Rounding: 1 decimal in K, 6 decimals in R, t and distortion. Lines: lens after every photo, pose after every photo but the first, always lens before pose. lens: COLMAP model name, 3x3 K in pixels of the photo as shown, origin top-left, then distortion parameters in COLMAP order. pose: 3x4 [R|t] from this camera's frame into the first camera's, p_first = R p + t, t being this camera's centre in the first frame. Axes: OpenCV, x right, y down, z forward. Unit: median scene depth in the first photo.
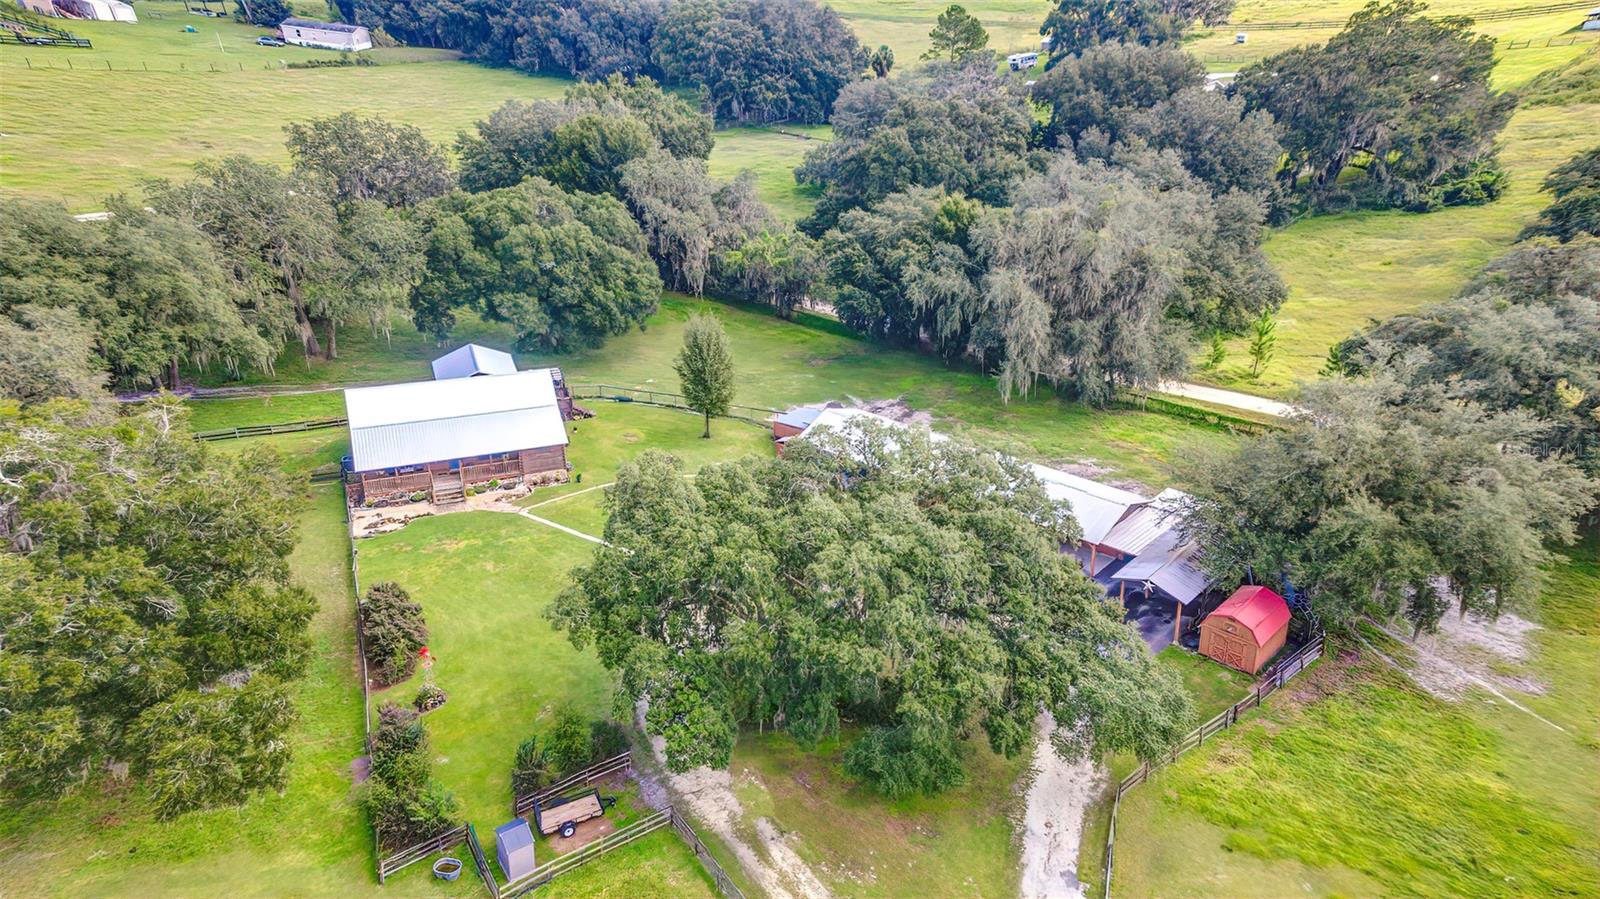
lens RADIAL K [[1226.3, 0, 796.9], [0, 1226.3, 455.8], [0, 0, 1]] dist [0.345775, 0.610571]
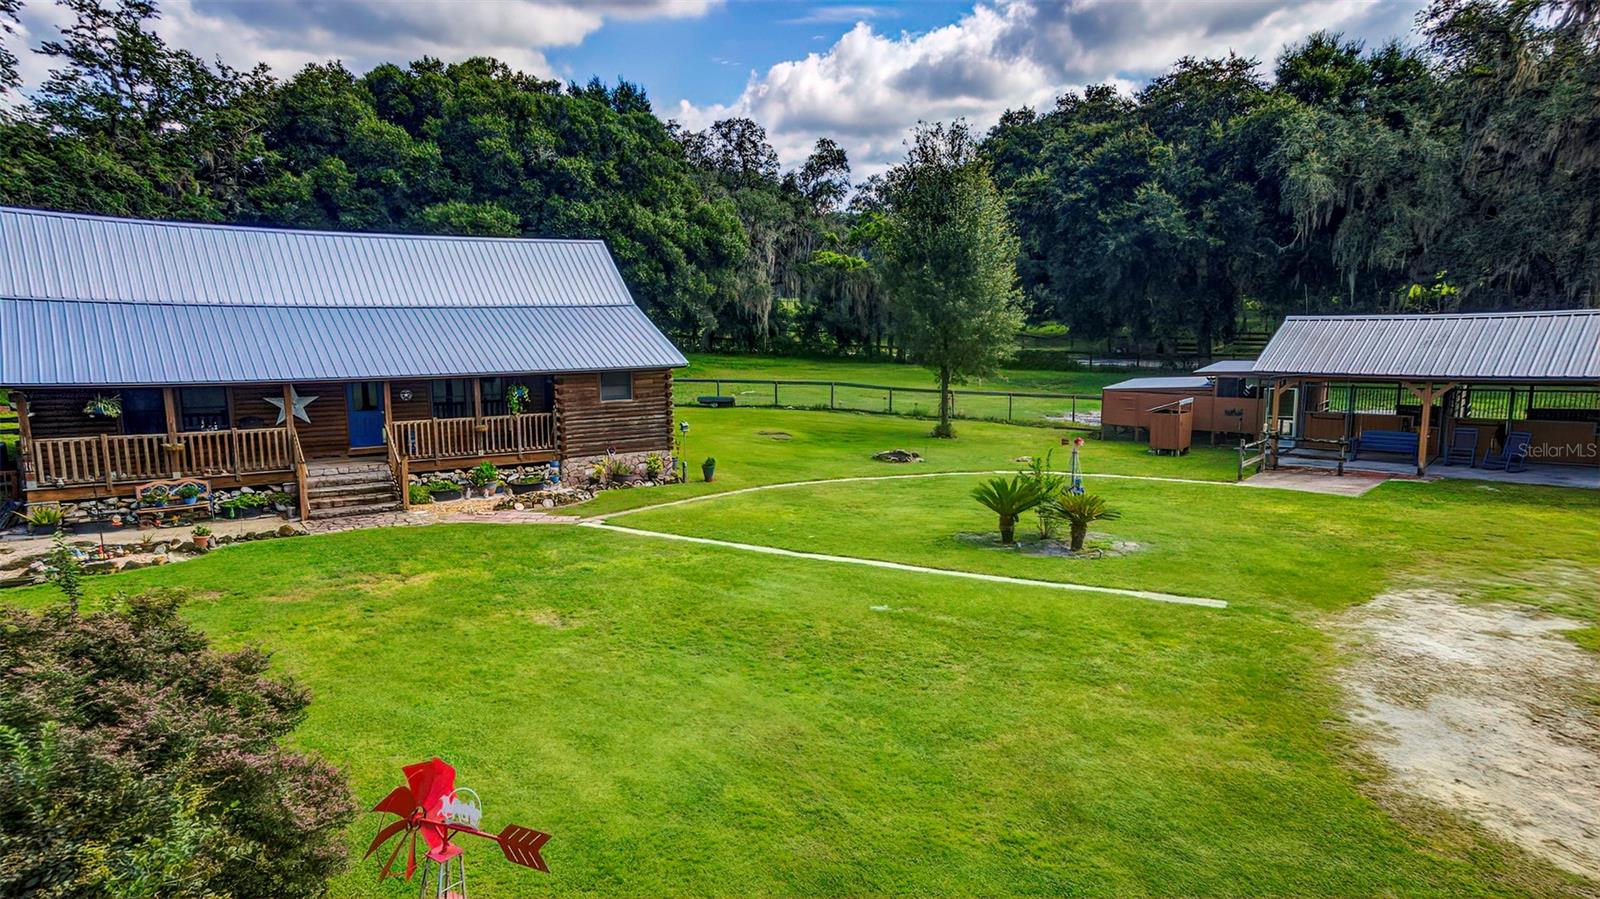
lens RADIAL K [[1226.3, 0, 796.9], [0, 1226.3, 455.8], [0, 0, 1]] dist [0.345775, 0.610571]
pose [[0.989926, -0.023069, 0.139691, -0.172796], [0.060552, 0.960832, -0.270437, 0.099344], [-0.127981, 0.276171, 0.952549, 0.552919]]
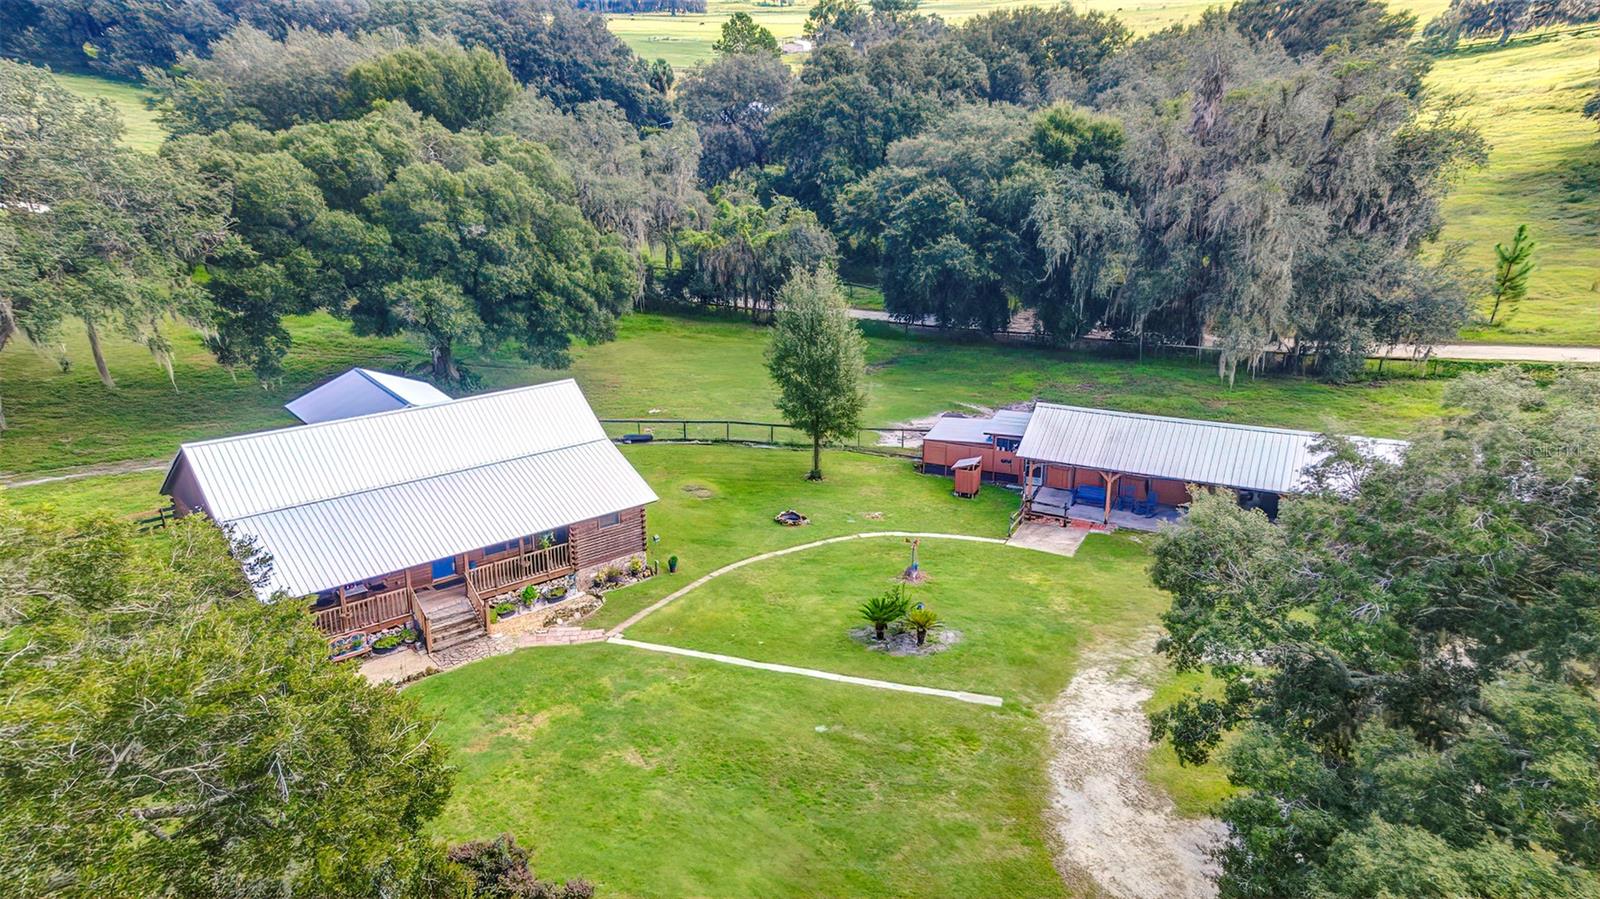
lens RADIAL K [[1226.3, 0, 796.9], [0, 1226.3, 455.8], [0, 0, 1]] dist [0.345775, 0.610571]
pose [[0.954281, -0.101735, 0.281066, -0.233433], [0.124156, 0.990254, -0.063105, 0.010159], [-0.271907, 0.095116, 0.957611, 0.395221]]
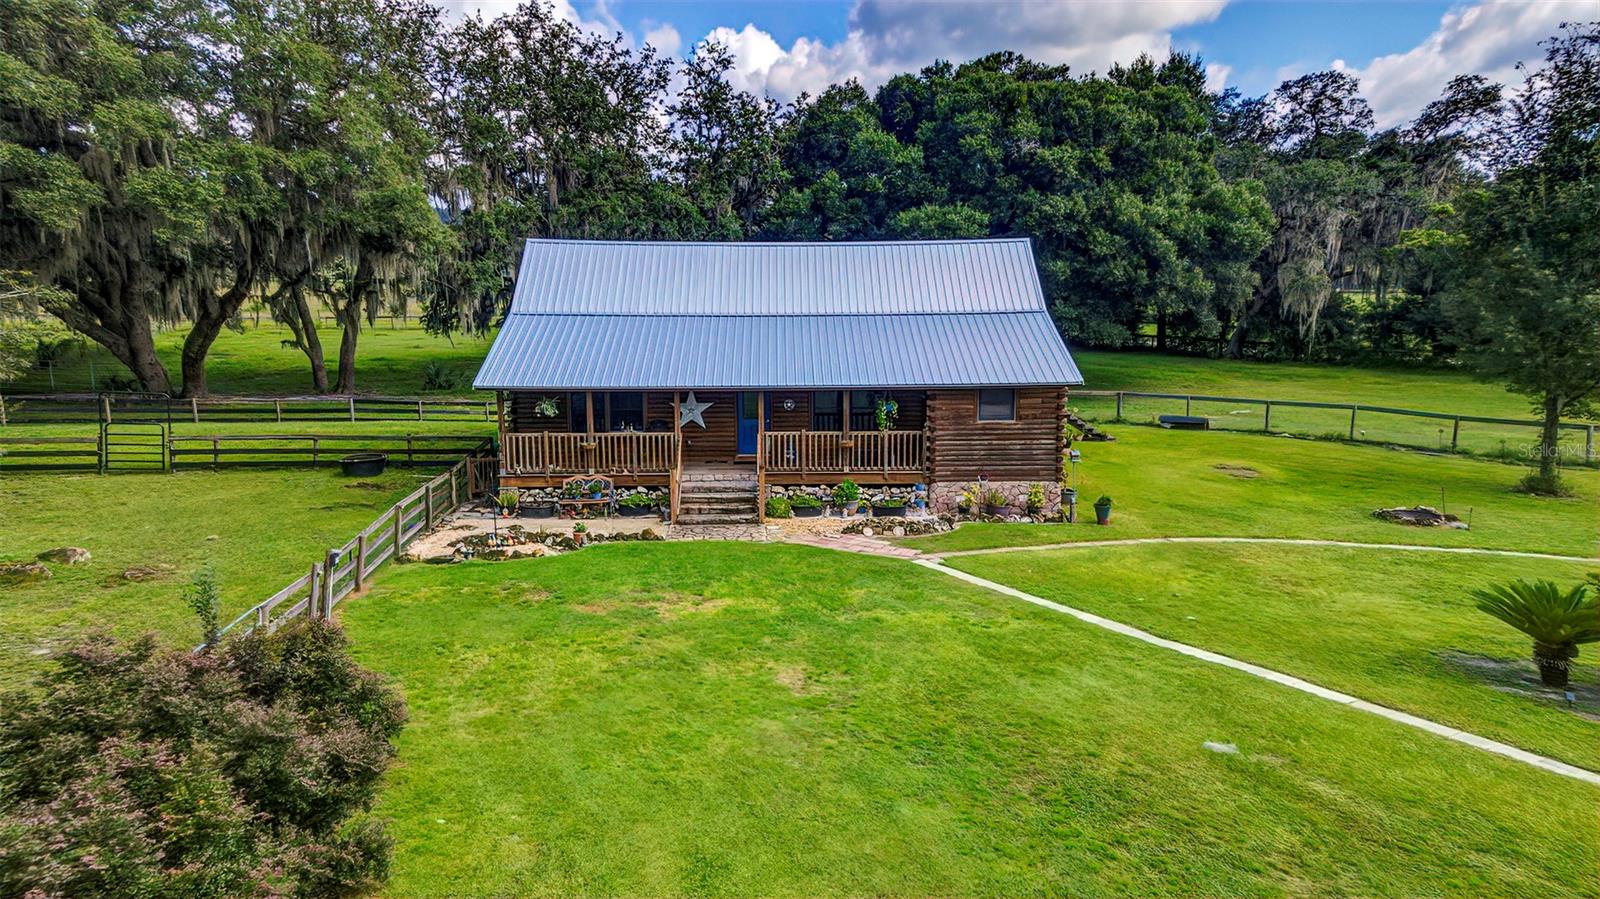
lens RADIAL K [[1226.3, 0, 796.9], [0, 1226.3, 455.8], [0, 0, 1]] dist [0.345775, 0.610571]
pose [[0.952656, 0.053974, -0.299222, -0.133617], [-0.133444, 0.958493, -0.251959, 0.081269], [0.273203, 0.279960, 0.920317, 0.589581]]
